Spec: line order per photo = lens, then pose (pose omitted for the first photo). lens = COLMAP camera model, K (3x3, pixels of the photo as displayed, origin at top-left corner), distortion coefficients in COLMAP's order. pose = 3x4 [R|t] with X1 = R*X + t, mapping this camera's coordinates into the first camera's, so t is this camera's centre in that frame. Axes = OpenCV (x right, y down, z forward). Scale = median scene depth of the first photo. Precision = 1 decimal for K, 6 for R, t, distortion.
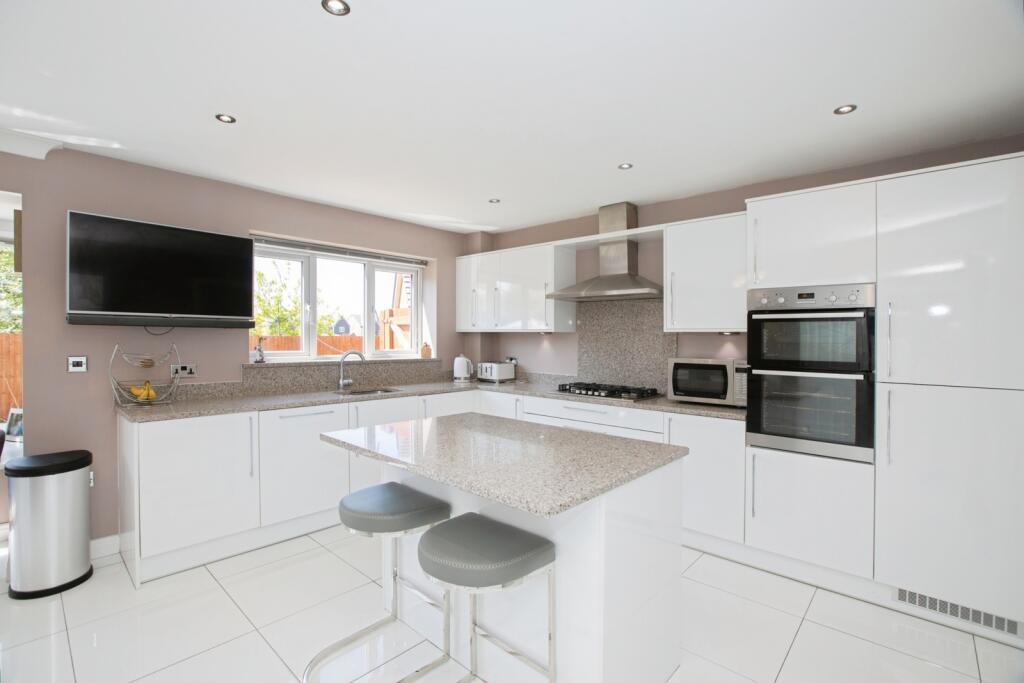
lens RADIAL K [[484.1, 0, 512.0], [0, 484.1, 341.5], [0, 0, 1]] dist [-0.000170, -0.000018]
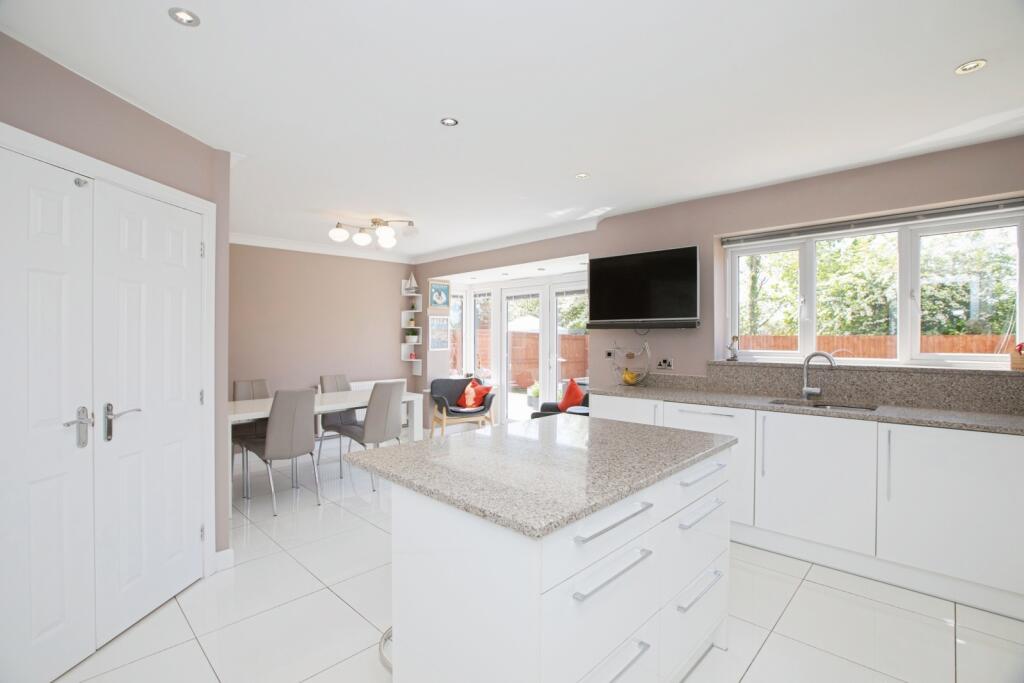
lens RADIAL K [[466.7, 0, 512.0], [0, 466.7, 341.5], [0, 0, 1]] dist [-0.000078, -0.000255]
pose [[0.004062, 0.002812, -0.999988, 0.470968], [-0.003804, 0.999989, 0.002797, 0.001785], [0.999985, 0.003792, 0.004073, 0.533406]]
